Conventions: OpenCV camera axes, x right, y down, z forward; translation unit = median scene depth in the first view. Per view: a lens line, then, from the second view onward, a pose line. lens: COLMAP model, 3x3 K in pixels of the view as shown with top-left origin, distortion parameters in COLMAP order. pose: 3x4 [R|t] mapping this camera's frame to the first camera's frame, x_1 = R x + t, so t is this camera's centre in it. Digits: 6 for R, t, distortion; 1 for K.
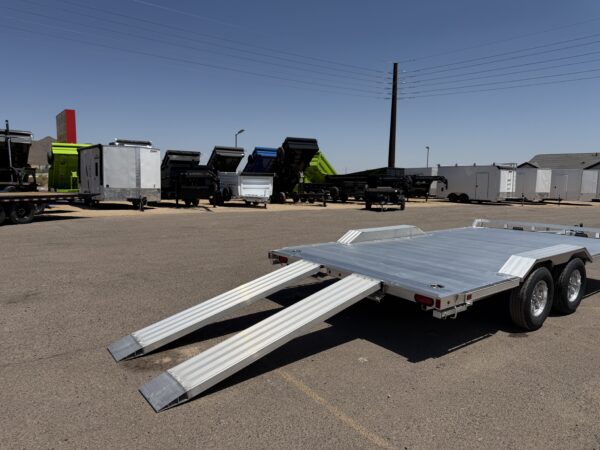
lens RADIAL K [[420.3, 0, 298.1], [0, 420.3, 228.8], [0, 0, 1]] dist [0.085971, -0.117857]
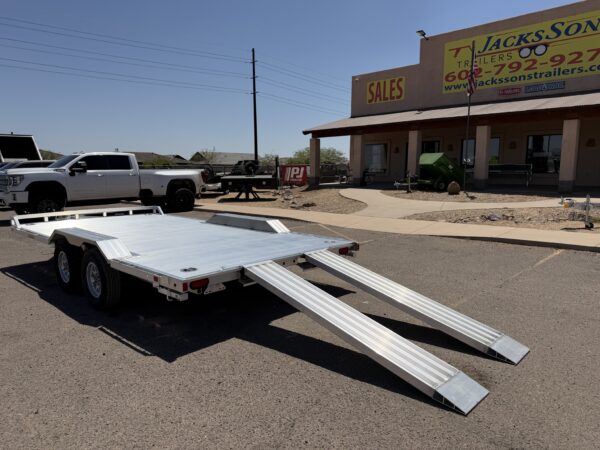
lens RADIAL K [[422.8, 0, 296.2], [0, 422.8, 229.4], [0, 0, 1]] dist [0.065925, -0.069926]
pose [[-0.163101, -0.150792, 0.975018, -0.146736], [0.122687, 0.977481, 0.171696, -0.023156], [-0.978952, 0.147625, -0.140928, 0.186732]]
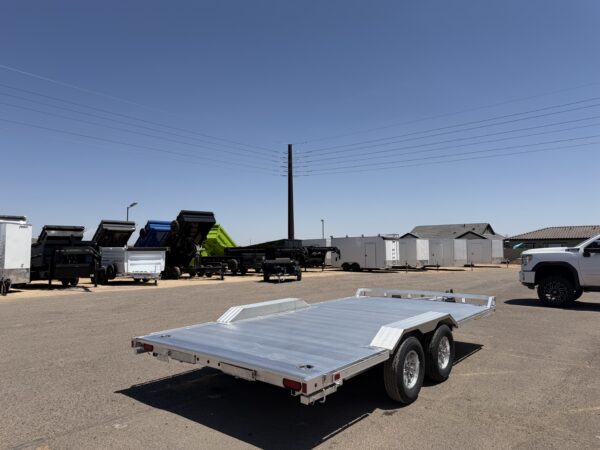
lens RADIAL K [[419.8, 0, 296.8], [0, 419.8, 223.2], [0, 0, 1]] dist [0.093889, -0.114827]
pose [[0.974568, -0.008598, 0.223929, 0.013969], [0.049214, 0.983080, -0.176440, -0.001956], [-0.218623, 0.182974, 0.958501, 0.006071]]
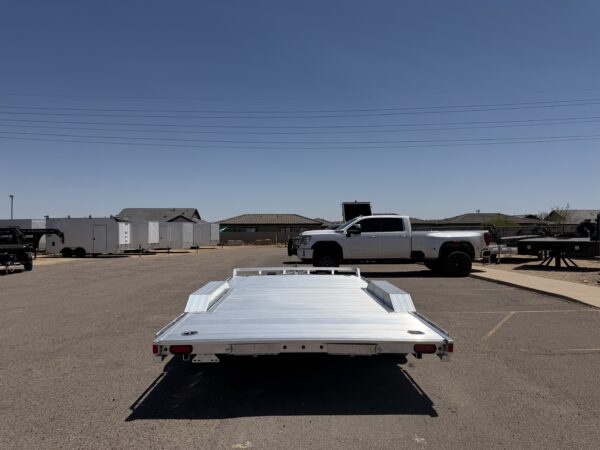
lens RADIAL K [[422.8, 0, 296.2], [0, 422.8, 229.4], [0, 0, 1]] dist [0.065925, -0.069926]
pose [[0.596778, -0.011542, 0.802323, -0.094944], [0.108547, 0.991866, -0.066471, -0.010608], [-0.795030, 0.126758, 0.593177, 0.084771]]
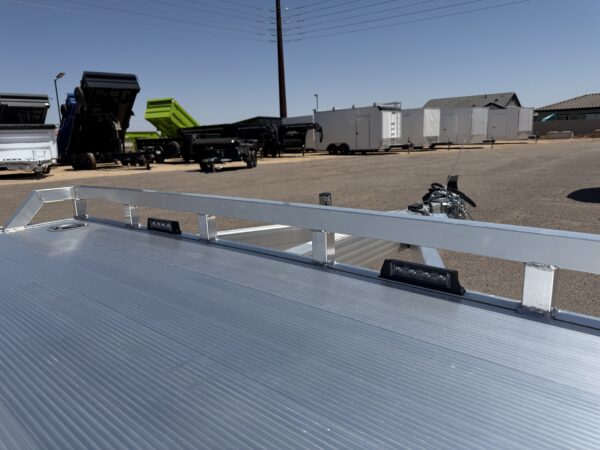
lens RADIAL K [[420.3, 0, 298.1], [0, 420.3, 228.8], [0, 0, 1]] dist [0.085971, -0.117857]
pose [[0.978017, -0.093572, 0.186350, 0.161275], [0.076372, 0.992306, 0.097445, -0.004634], [-0.194034, -0.081071, 0.977639, 0.237677]]
